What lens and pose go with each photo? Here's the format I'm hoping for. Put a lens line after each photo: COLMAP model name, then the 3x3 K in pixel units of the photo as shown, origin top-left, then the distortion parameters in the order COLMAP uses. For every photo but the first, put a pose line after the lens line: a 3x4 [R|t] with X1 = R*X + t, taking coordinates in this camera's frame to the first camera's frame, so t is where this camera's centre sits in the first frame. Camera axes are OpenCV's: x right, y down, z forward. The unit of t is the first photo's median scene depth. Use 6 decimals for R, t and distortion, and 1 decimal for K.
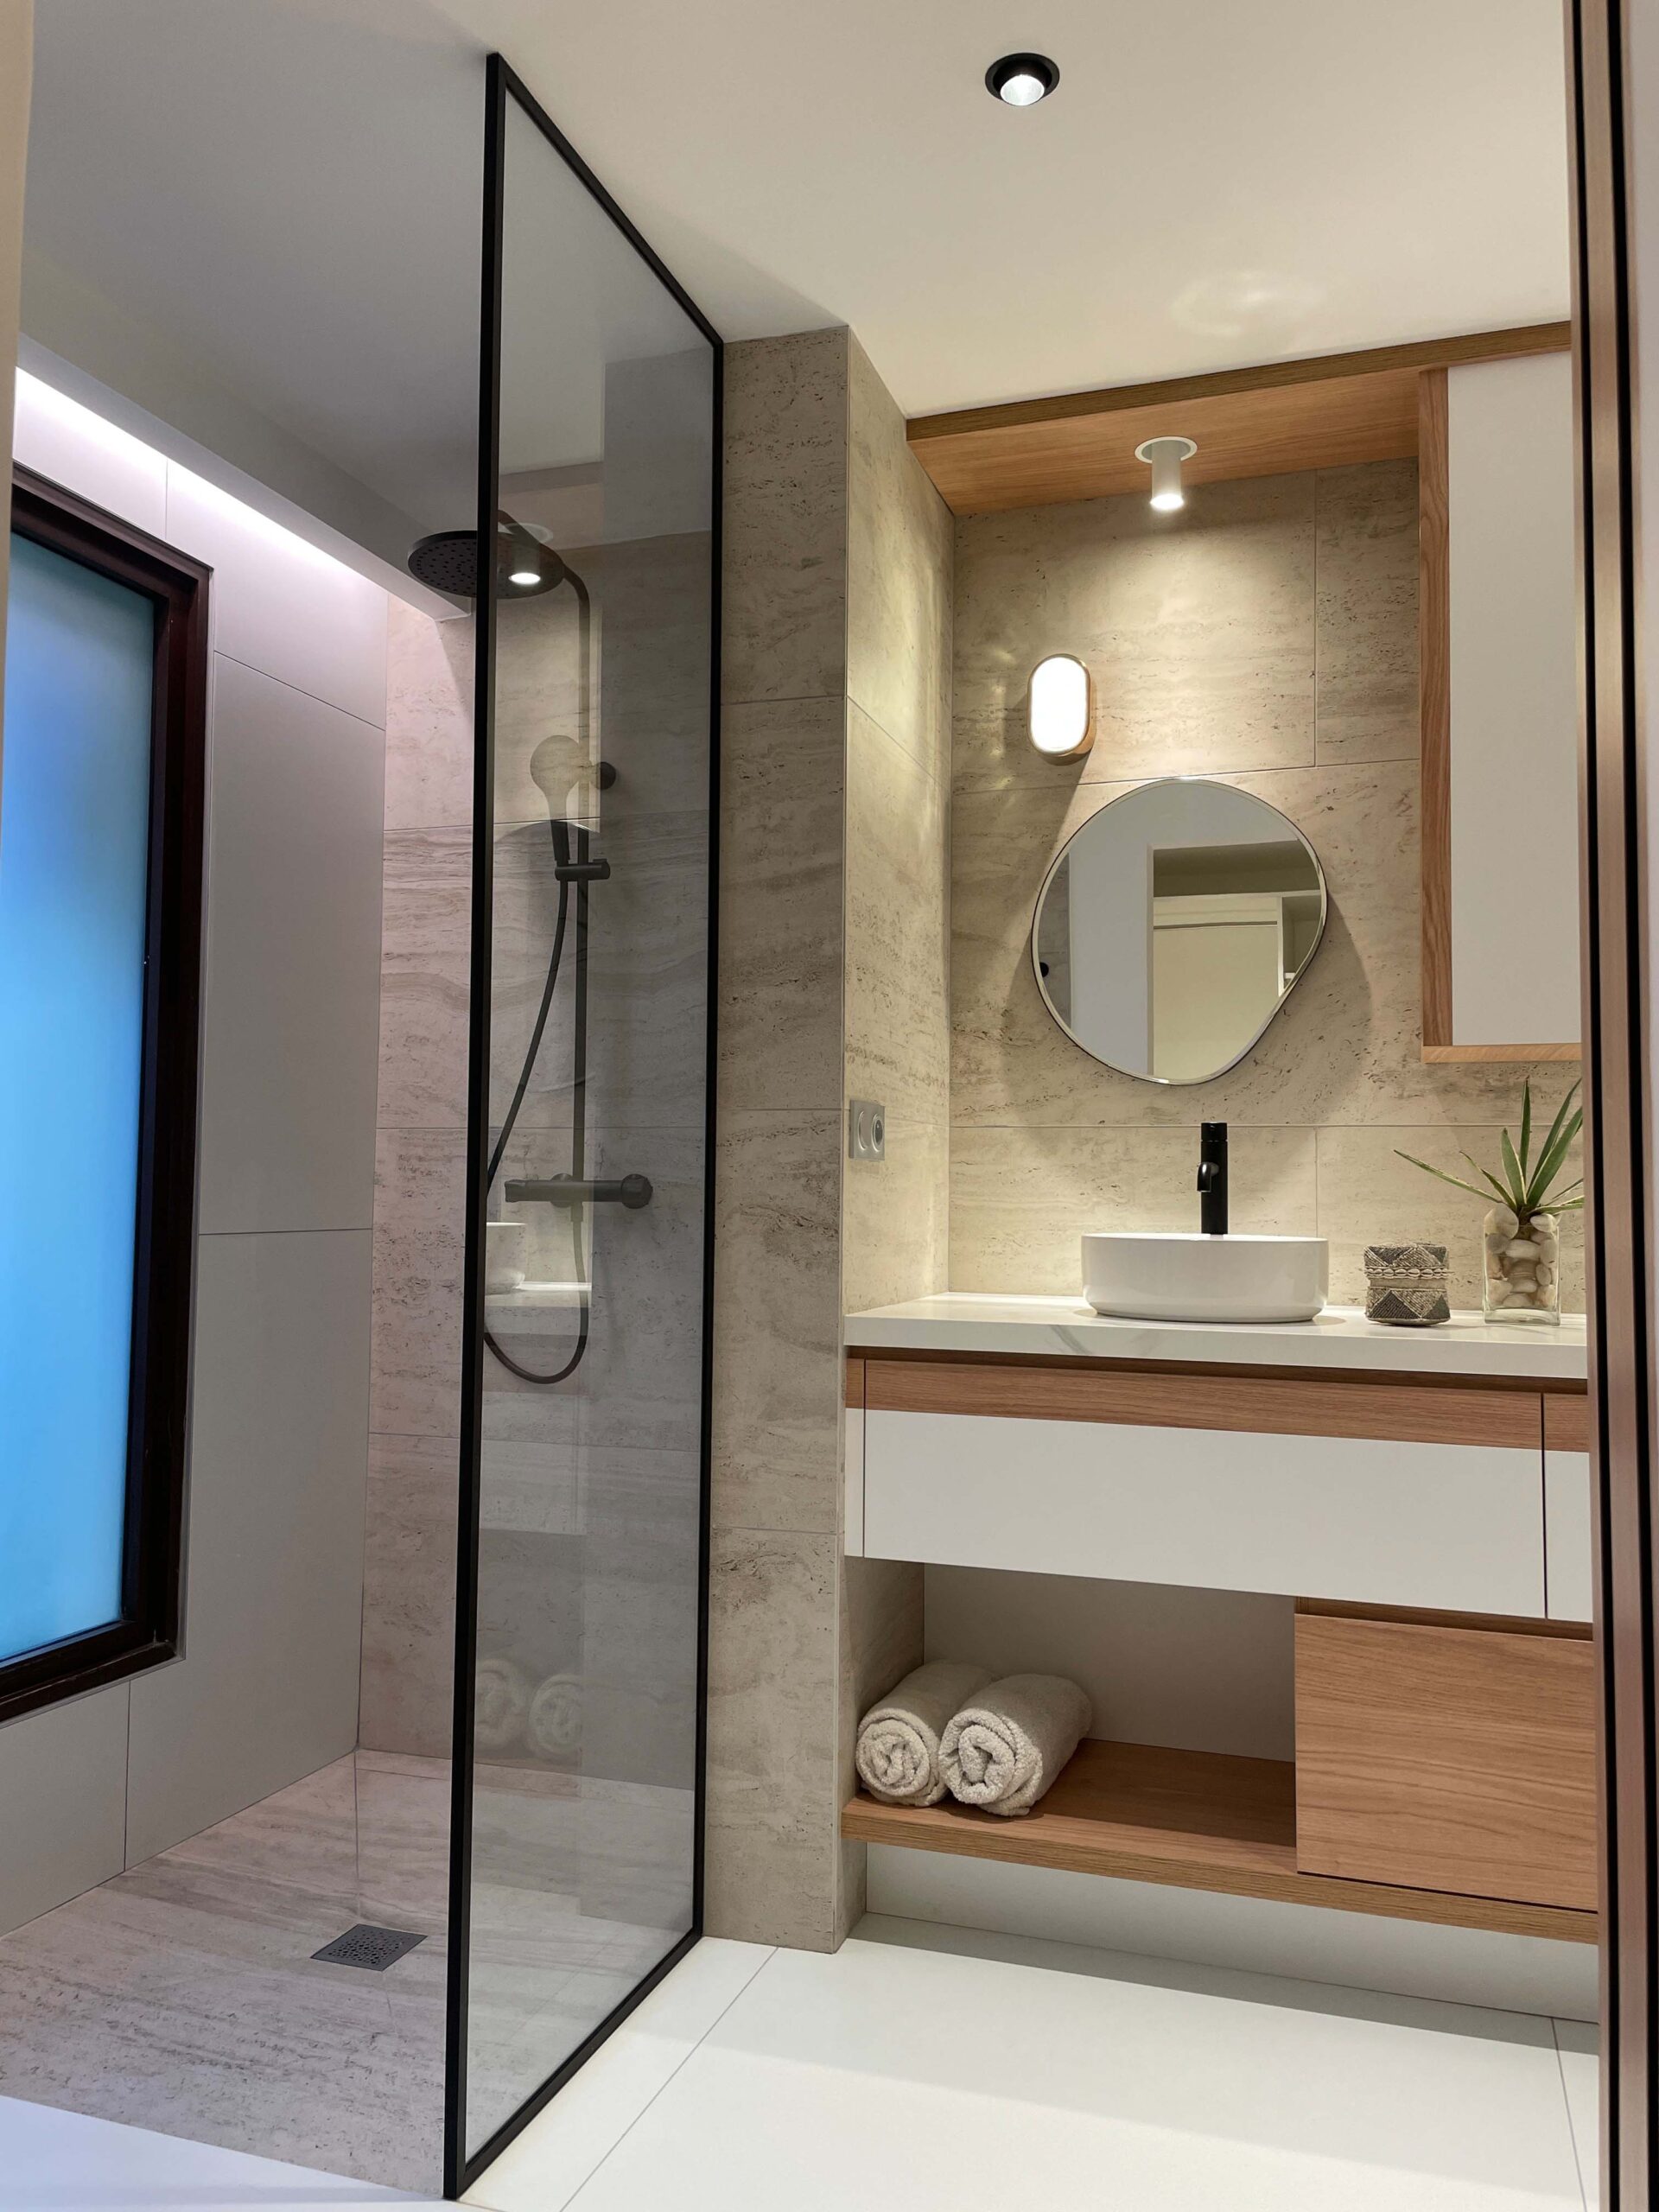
lens RADIAL K [[1666.1, 0, 832.9], [0, 1666.1, 1104.1], [0, 0, 1]] dist [0.115981, -0.174758]
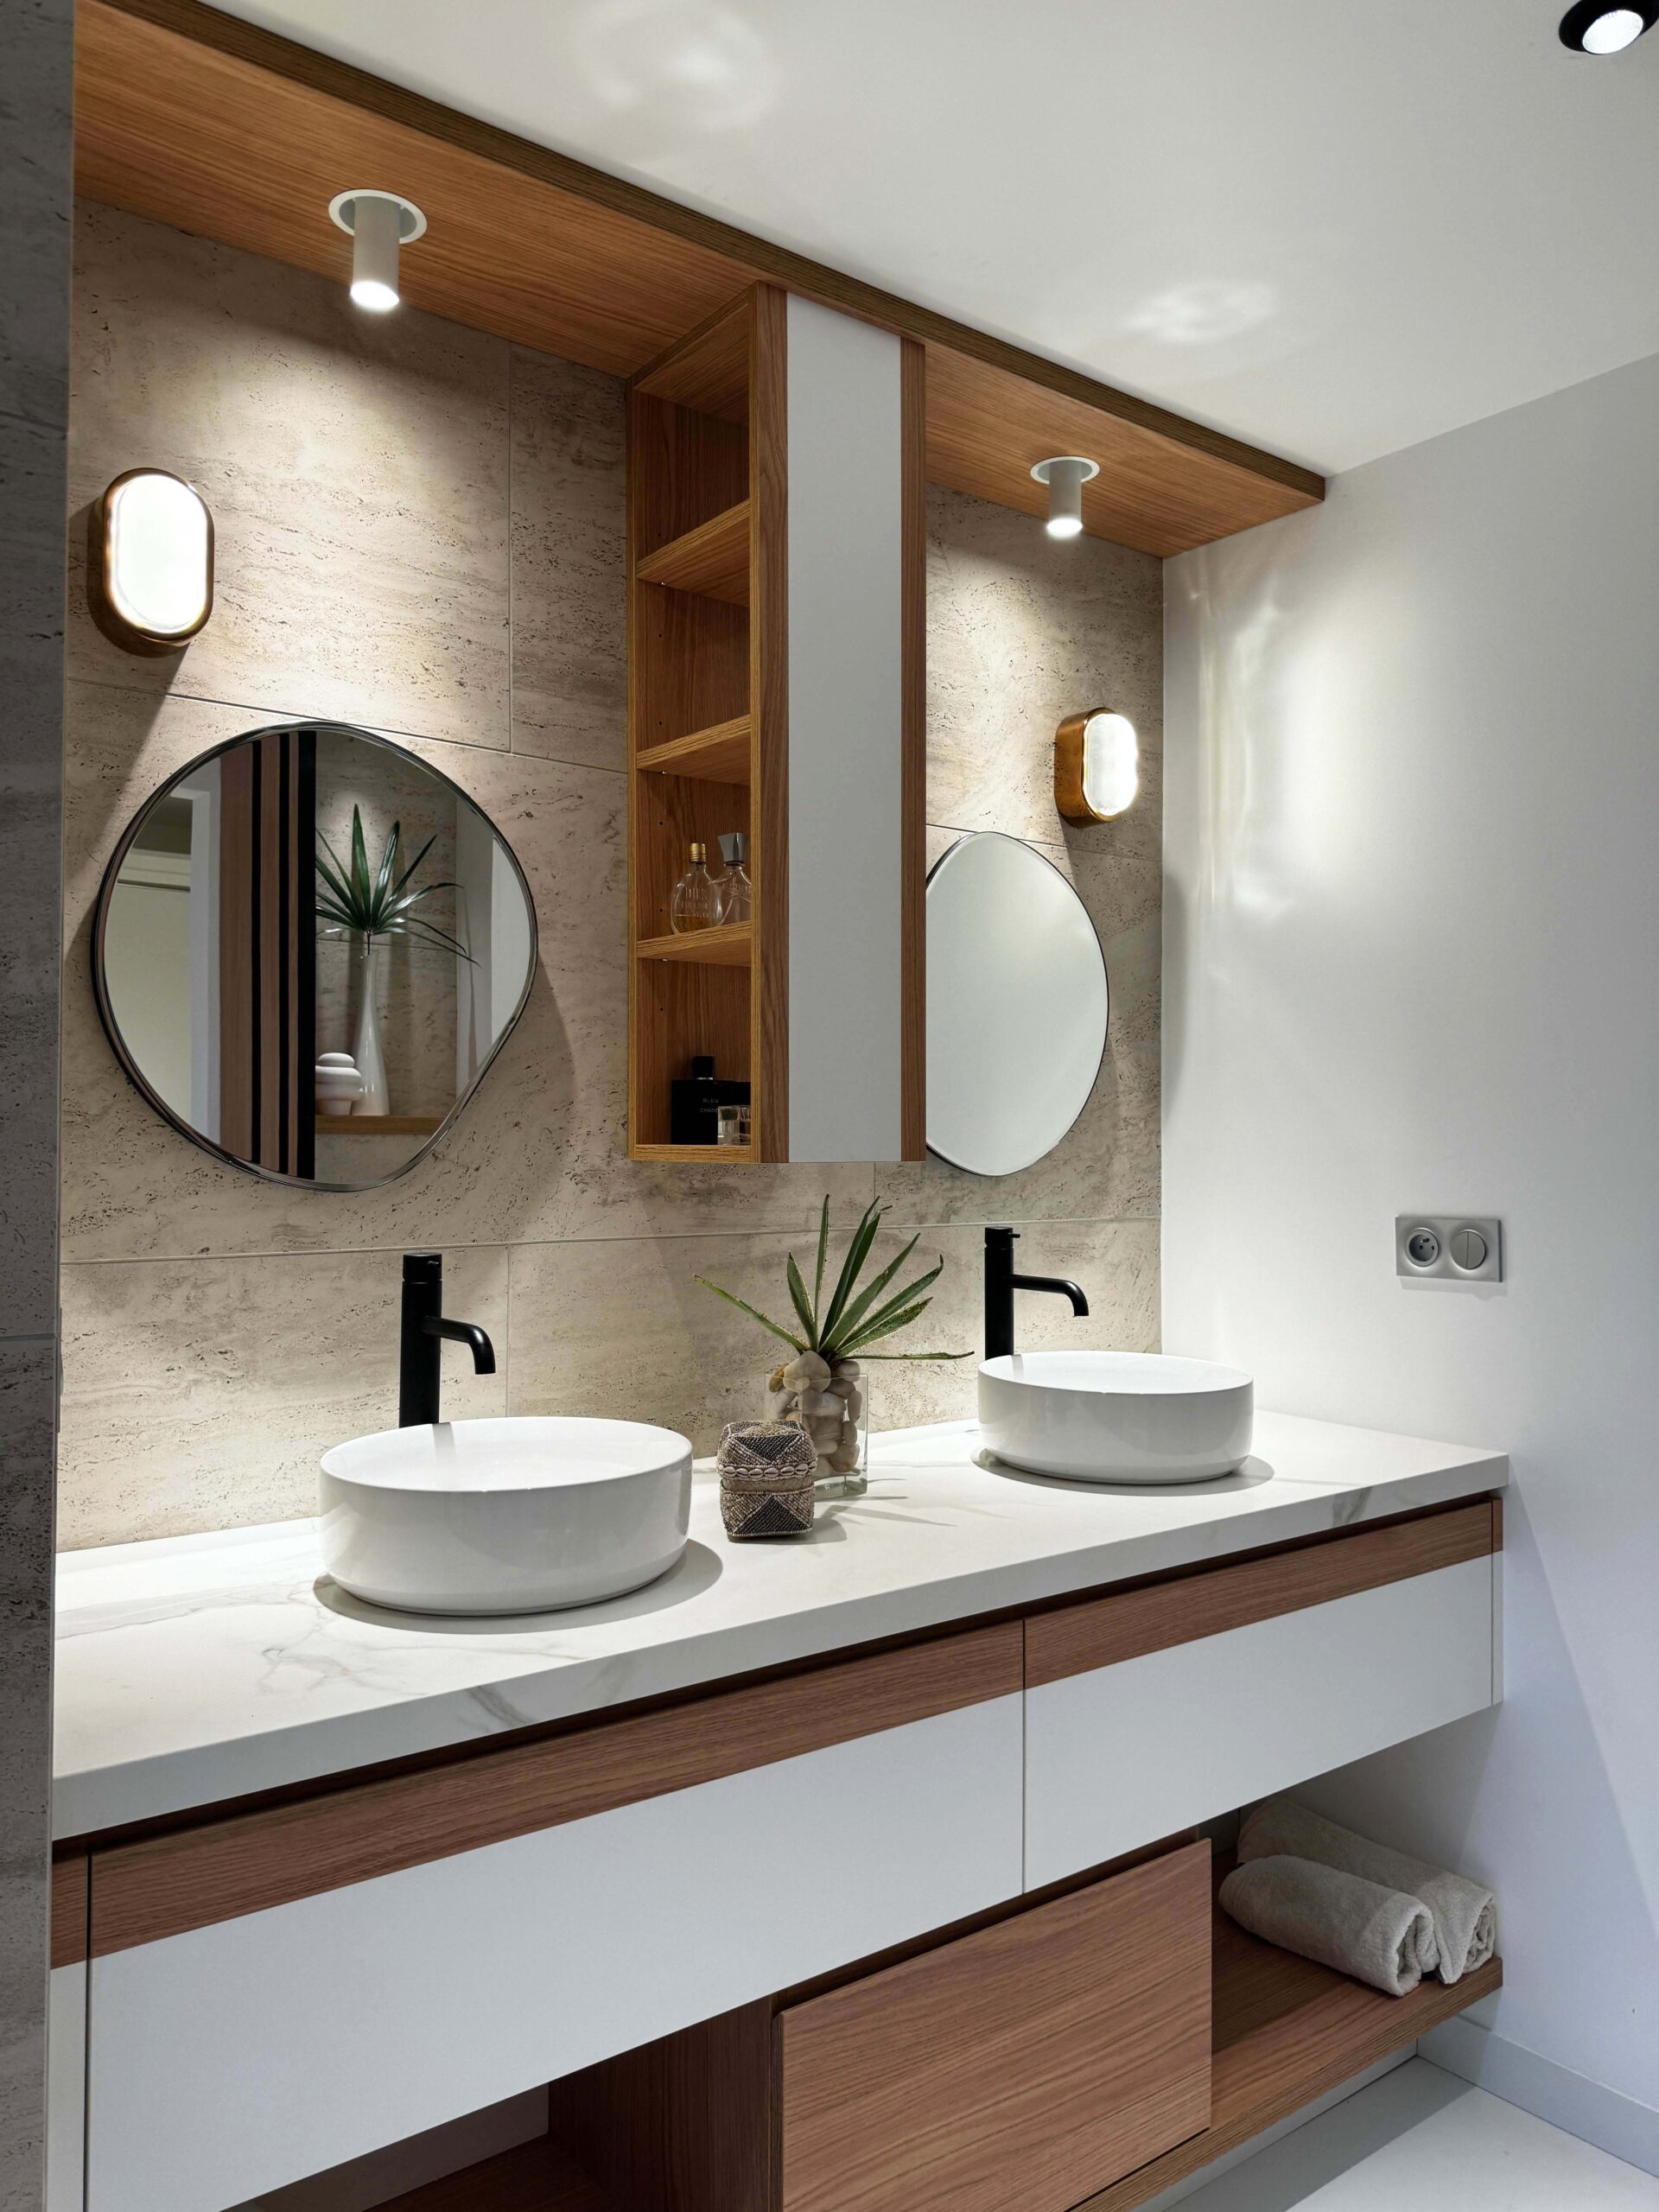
lens RADIAL K [[1557.7, 0, 829.5], [0, 1557.7, 1106.0], [0, 0, 1]] dist [0.156112, -0.288496]
pose [[0.559253, 0.008326, 0.828955, -0.206758], [-0.044528, 0.998808, 0.020009, -0.067942], [-0.827801, -0.048102, 0.558957, 0.503866]]
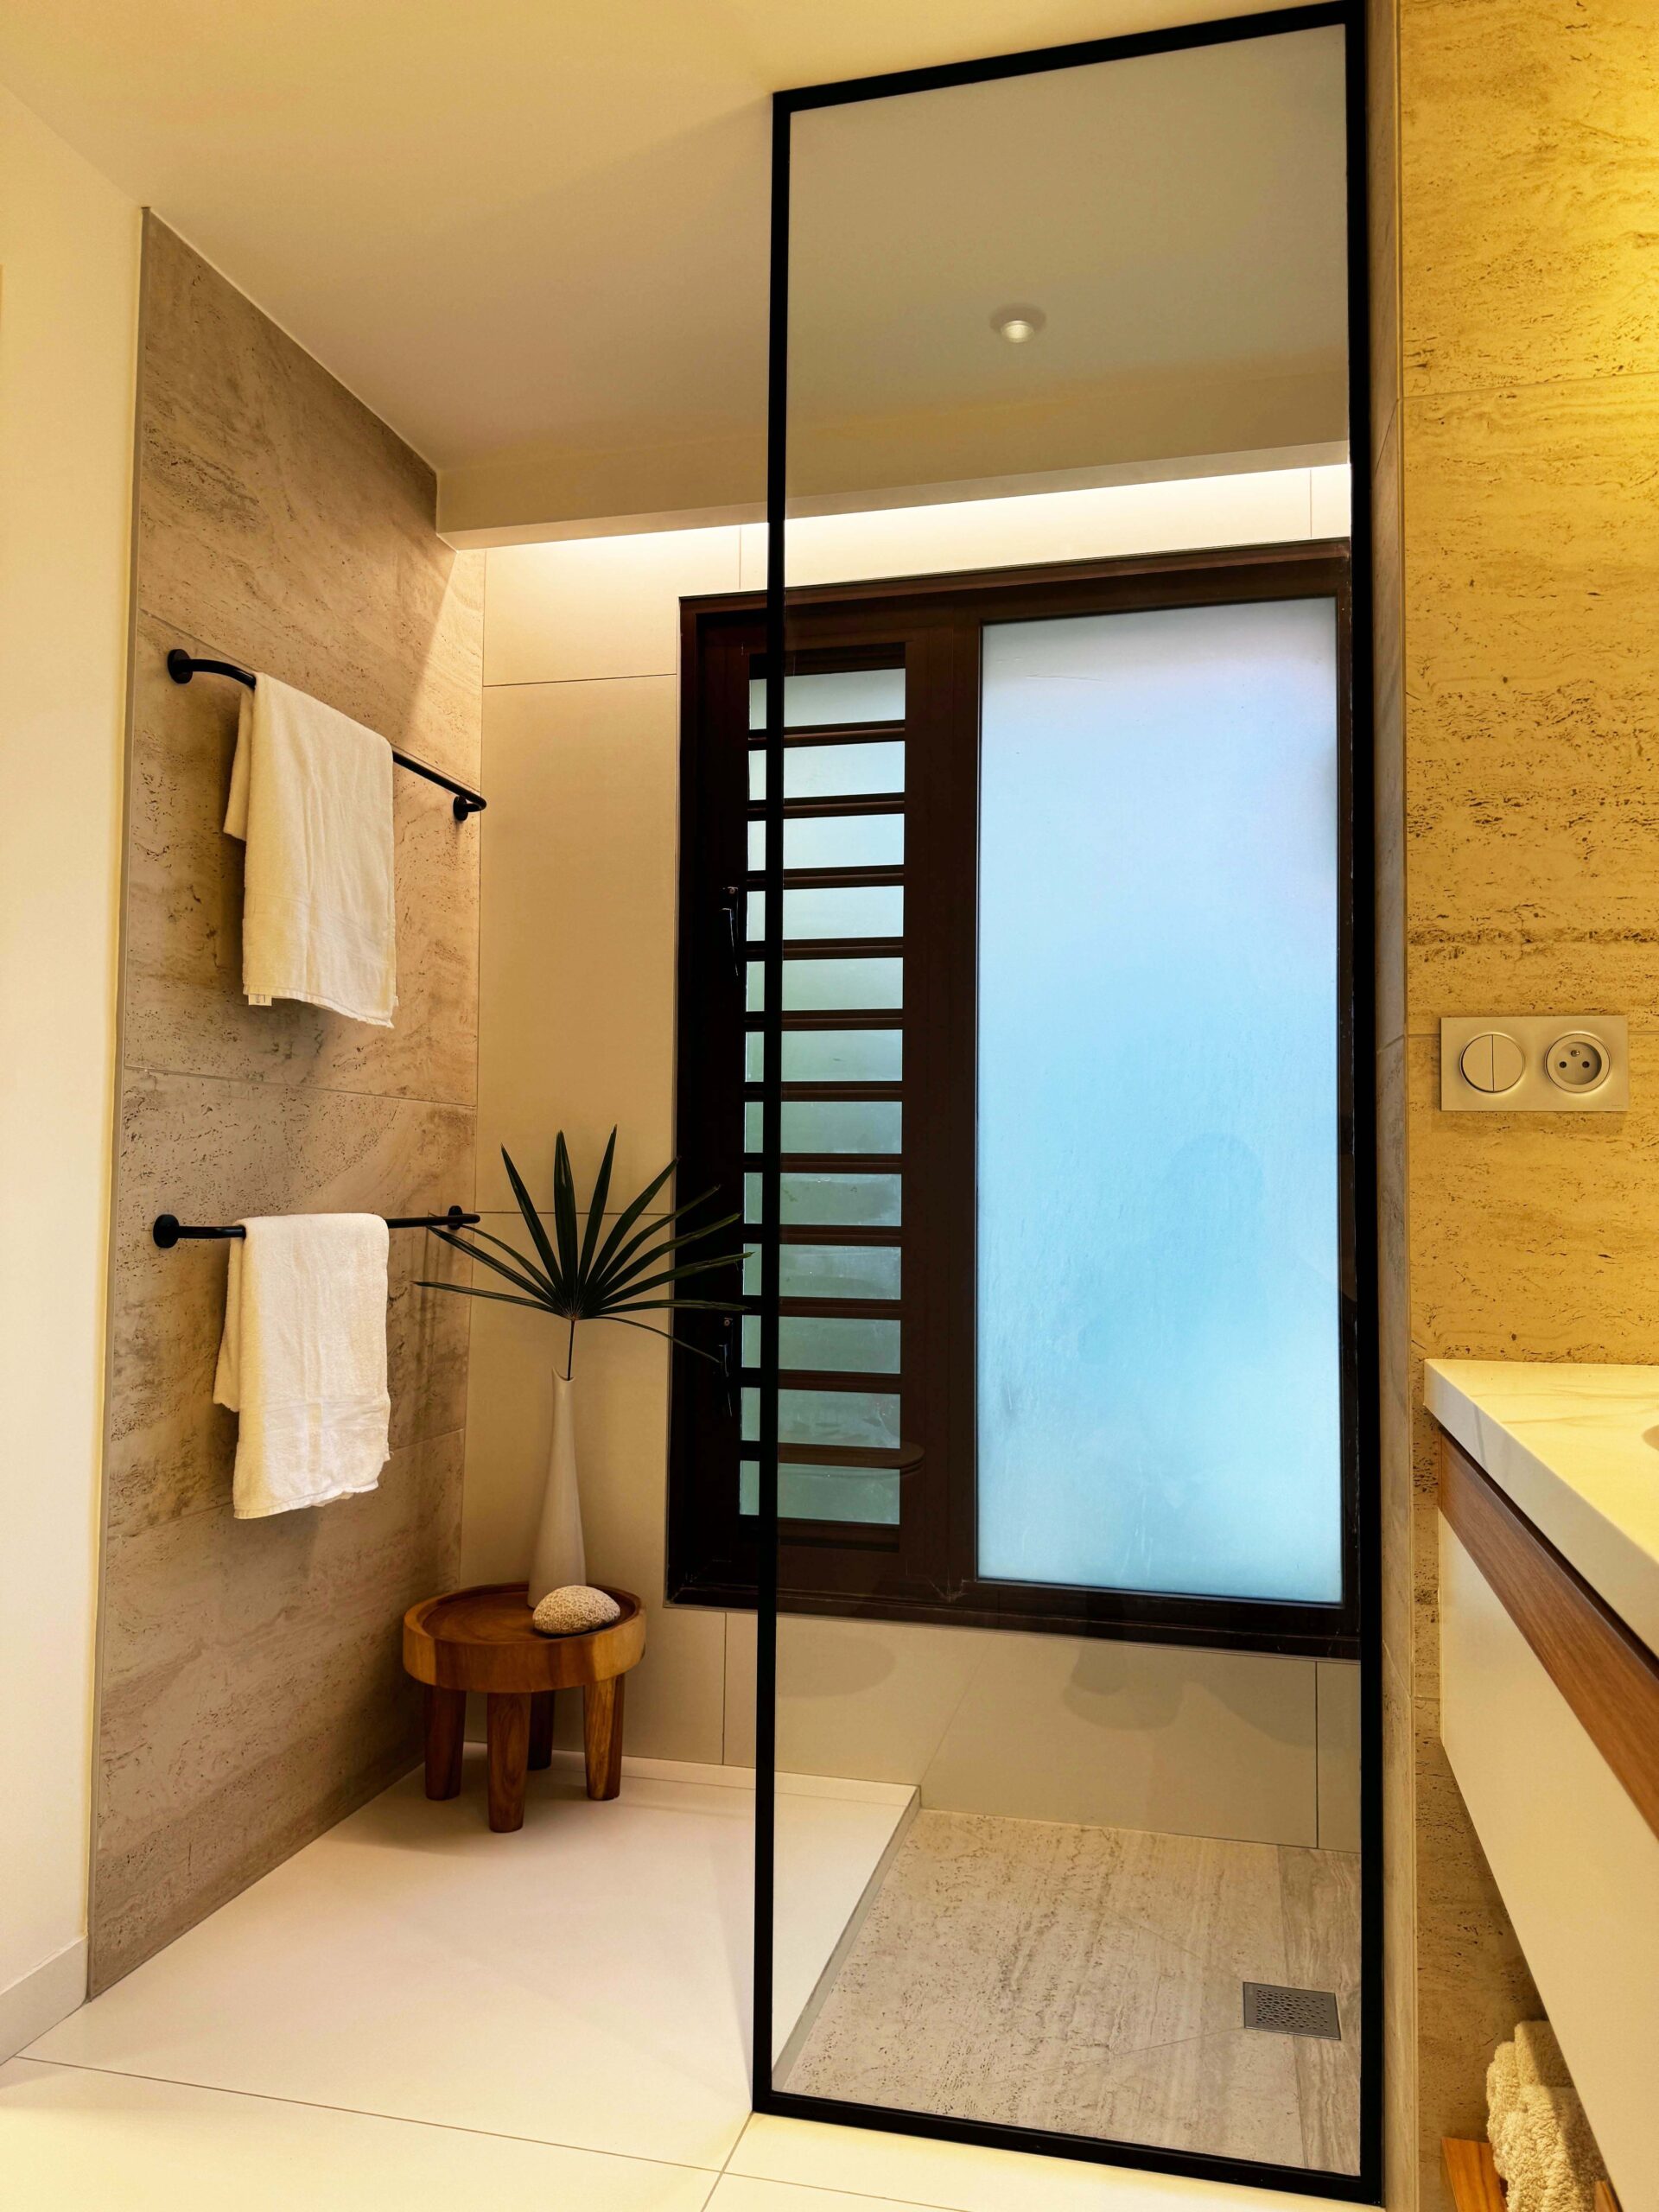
lens RADIAL K [[1575.9, 0, 829.5], [0, 1575.9, 1106.0], [0, 0, 1]] dist [0.006507, -0.006639]
pose [[0.078824, -0.058757, -0.995155, 0.511335], [0.048001, 0.997327, -0.055083, 0.046332], [0.995732, -0.043426, 0.081434, 0.633644]]
